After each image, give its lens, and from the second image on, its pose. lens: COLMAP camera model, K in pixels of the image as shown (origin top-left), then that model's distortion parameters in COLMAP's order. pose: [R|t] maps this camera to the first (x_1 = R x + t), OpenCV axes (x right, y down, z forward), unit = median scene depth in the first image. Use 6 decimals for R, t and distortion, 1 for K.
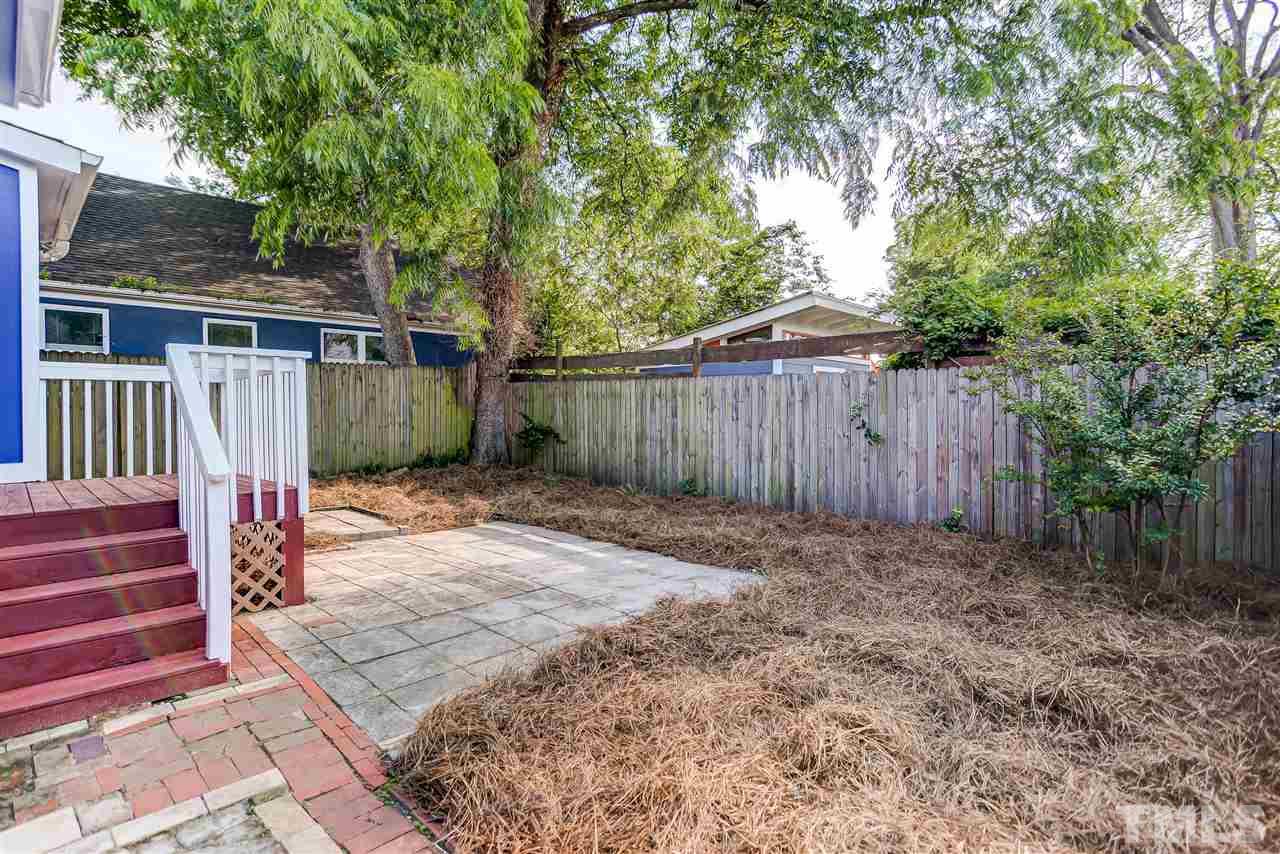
lens RADIAL K [[617.3, 0, 639.1], [0, 617.3, 423.4], [0, 0, 1]] dist [-0.009289, 0.003695]
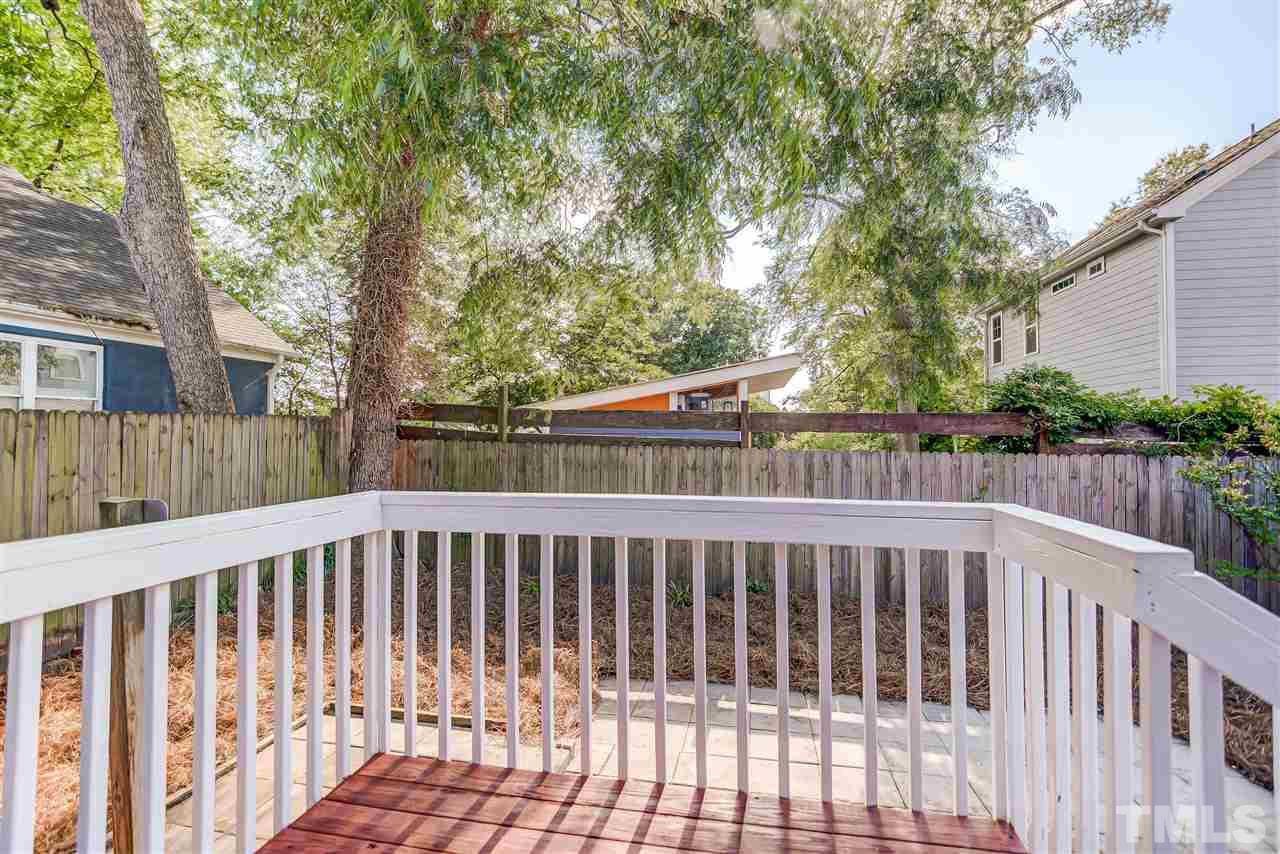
lens RADIAL K [[617.3, 0, 636.4], [0, 617.3, 424.3], [0, 0, 1]] dist [-0.009289, 0.003695]
pose [[0.845210, 0.013365, 0.534268, -0.517092], [0.005416, 0.999422, -0.033570, -0.084832], [-0.534408, 0.031268, 0.844648, 0.393619]]
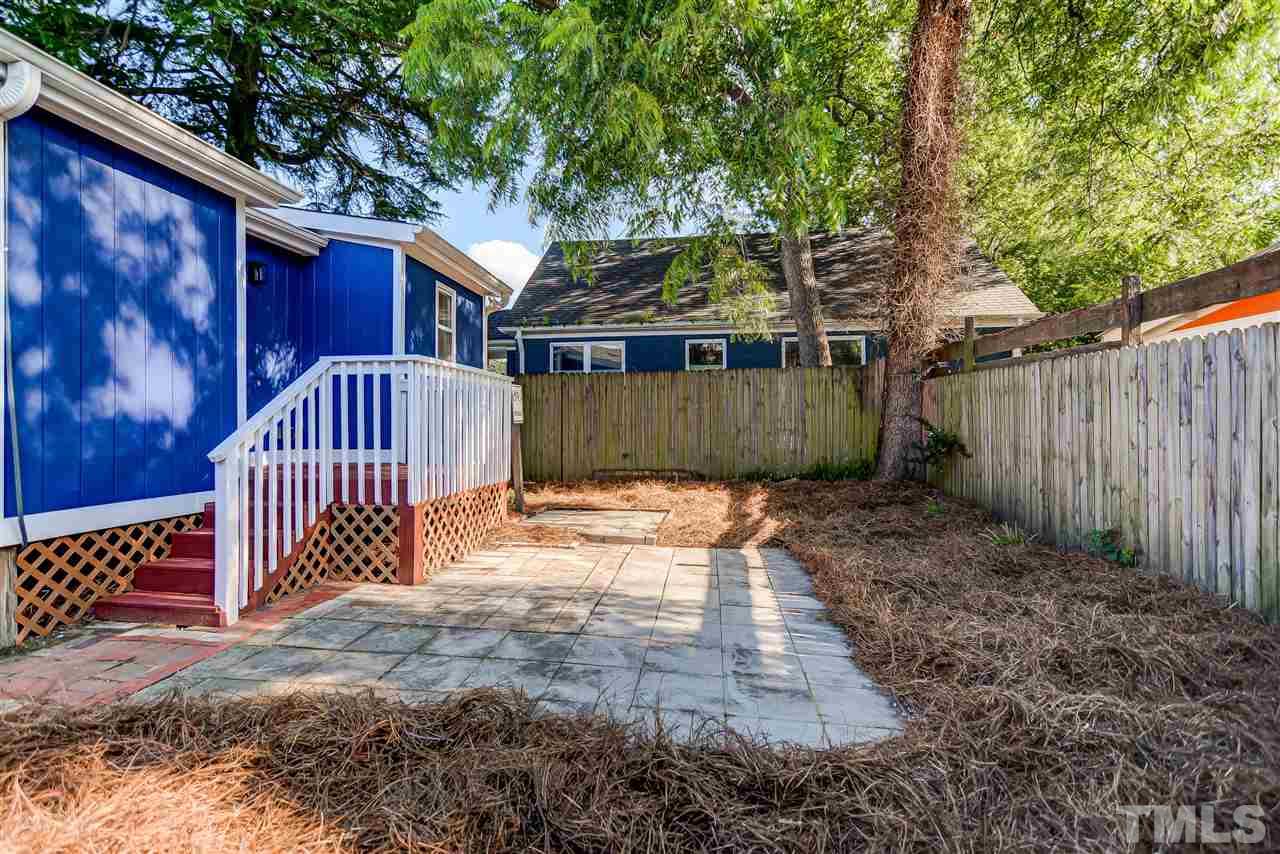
lens RADIAL K [[617.3, 0, 635.1], [0, 617.3, 424.0], [0, 0, 1]] dist [-0.009289, 0.003695]
pose [[0.595346, 0.000007, -0.803469, 0.292177], [-0.015168, 0.999822, -0.011230, 0.006607], [0.803326, 0.018872, 0.595240, 0.338853]]
